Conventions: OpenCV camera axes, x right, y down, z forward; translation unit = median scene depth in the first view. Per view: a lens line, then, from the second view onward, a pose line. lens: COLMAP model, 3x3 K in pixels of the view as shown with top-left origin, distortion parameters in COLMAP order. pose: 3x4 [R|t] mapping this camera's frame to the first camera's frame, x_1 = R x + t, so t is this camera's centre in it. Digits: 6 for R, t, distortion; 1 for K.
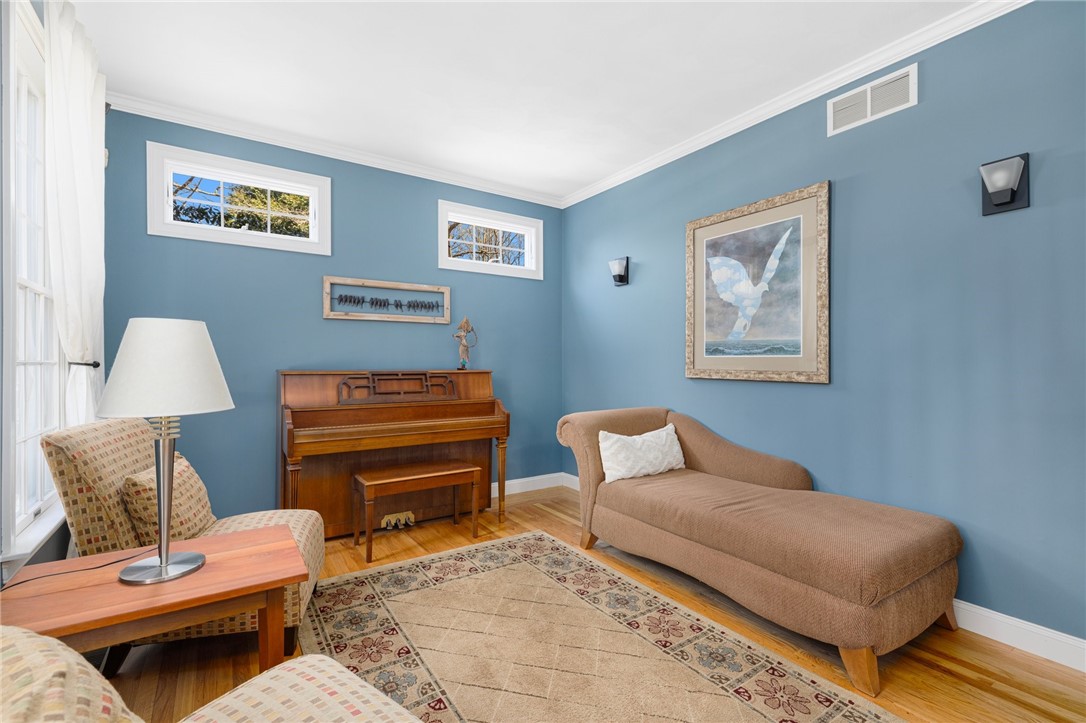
lens RADIAL K [[470.4, 0, 539.0], [0, 470.4, 362.2], [0, 0, 1]] dist [-0.000740, 0.000674]
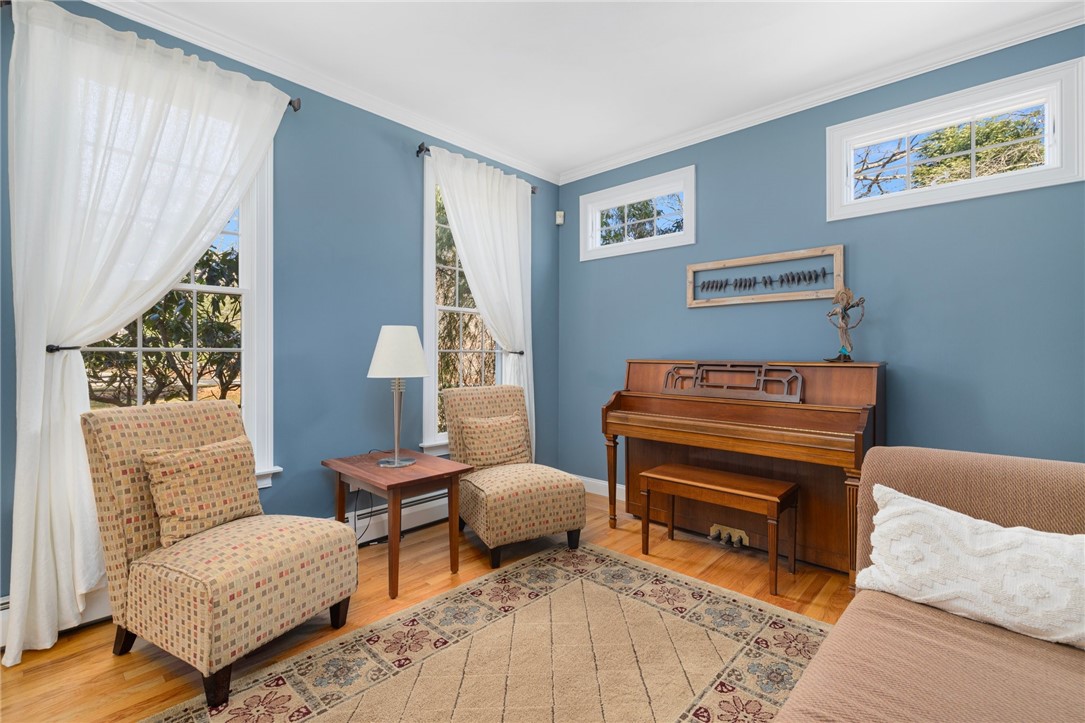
lens RADIAL K [[485.9, 0, 543.9], [0, 485.9, 355.9], [0, 0, 1]] dist [-0.018789, -0.000319]
pose [[0.224246, 0.004015, -0.974524, 0.483495], [-0.001968, 0.999991, 0.003667, 0.006171], [0.974531, 0.001096, 0.224252, 0.471984]]
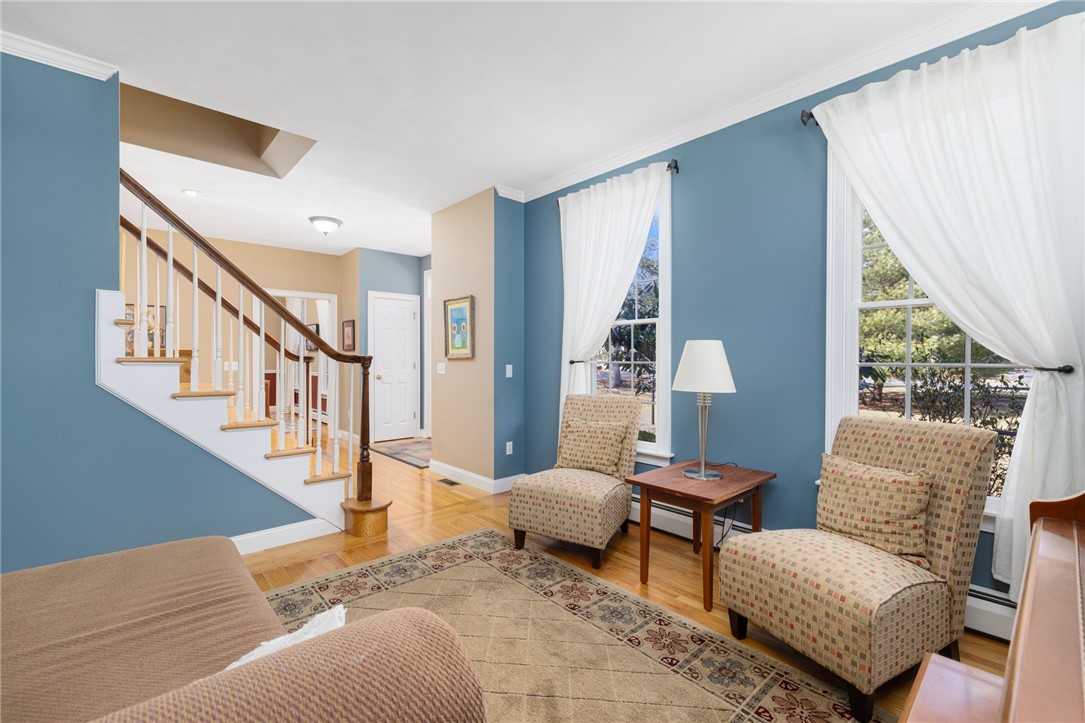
lens RADIAL K [[469.9, 0, 543.9], [0, 469.9, 371.0], [0, 0, 1]] dist [-0.000740, 0.000674]
pose [[-0.990668, -0.018081, -0.135091, 0.032859], [-0.020238, 0.999688, 0.014609, 0.008459], [0.134785, 0.017207, -0.990725, 1.129061]]
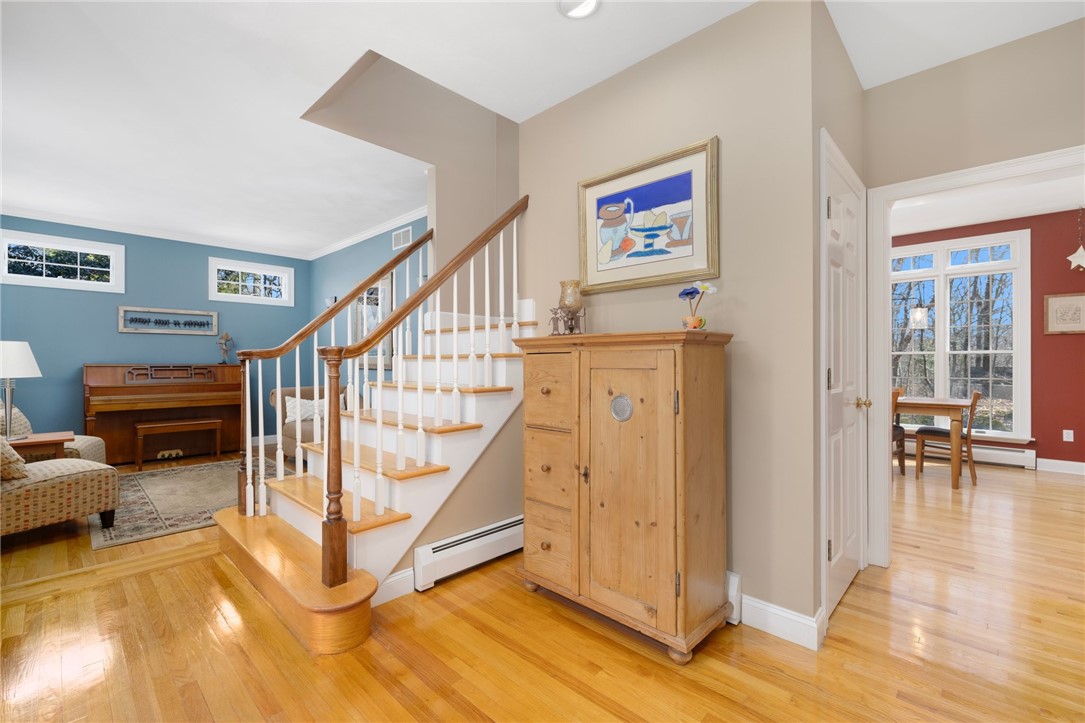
lens RADIAL K [[469.9, 0, 538.0], [0, 469.9, 361.5], [0, 0, 1]] dist [-0.000740, 0.000674]
pose [[0.980011, 0.002132, 0.198932, 0.644731], [-0.002094, 0.999998, -0.000404, 0.005412], [-0.198932, -0.000020, 0.980013, -0.888132]]
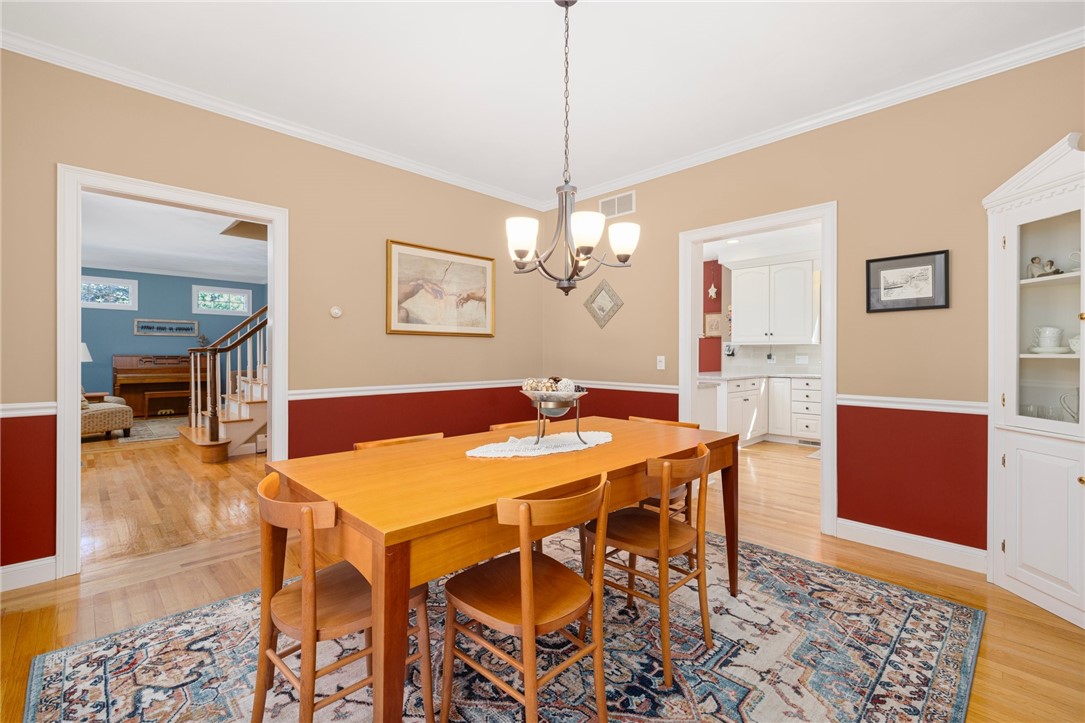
lens RADIAL K [[469.9, 0, 538.1], [0, 469.9, 353.1], [0, 0, 1]] dist [-0.000740, 0.000674]
pose [[0.984647, 0.002394, 0.174540, 1.292268], [-0.002187, 0.999997, -0.001380, 0.005098], [-0.174543, 0.000977, 0.984649, -1.953382]]
